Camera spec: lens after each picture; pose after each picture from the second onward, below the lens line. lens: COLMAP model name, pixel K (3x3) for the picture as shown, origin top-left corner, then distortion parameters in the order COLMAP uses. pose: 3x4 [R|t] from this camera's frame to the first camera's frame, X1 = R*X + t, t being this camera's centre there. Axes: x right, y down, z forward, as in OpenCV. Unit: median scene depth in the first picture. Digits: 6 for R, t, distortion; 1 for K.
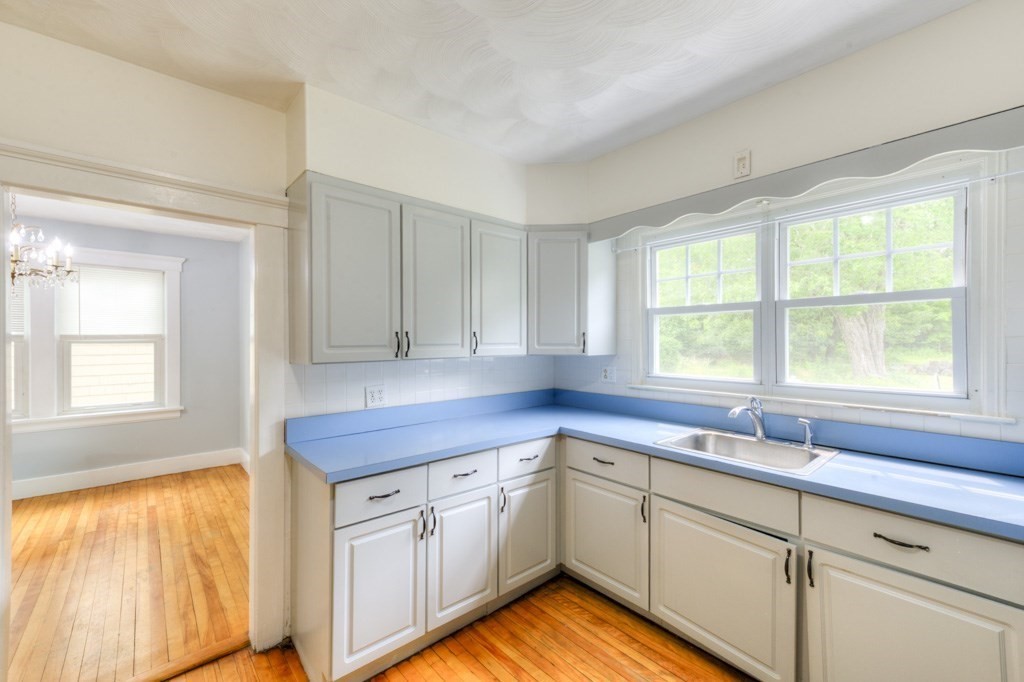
lens RADIAL K [[417.4, 0, 508.2], [0, 417.4, 337.2], [0, 0, 1]] dist [0.013143, -0.002059]
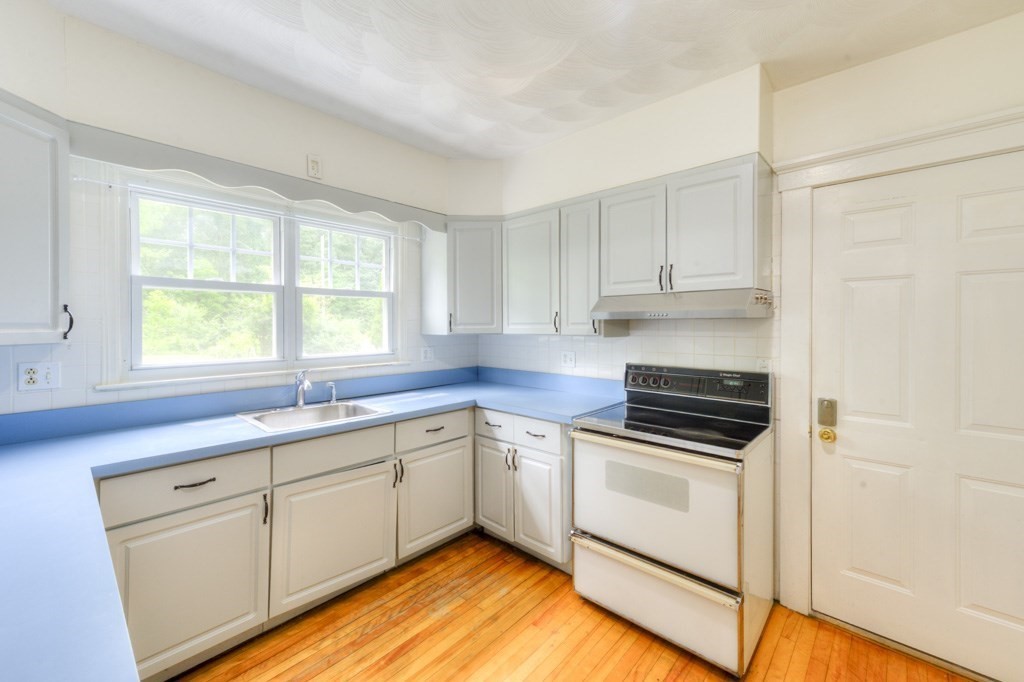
lens RADIAL K [[417.4, 0, 496.7], [0, 417.4, 326.3], [0, 0, 1]] dist [0.013143, -0.002059]
pose [[-0.104576, -0.001305, 0.994516, -0.593914], [-0.008931, 0.999960, 0.000373, 0.016947], [-0.994477, -0.008843, -0.104583, 0.590125]]
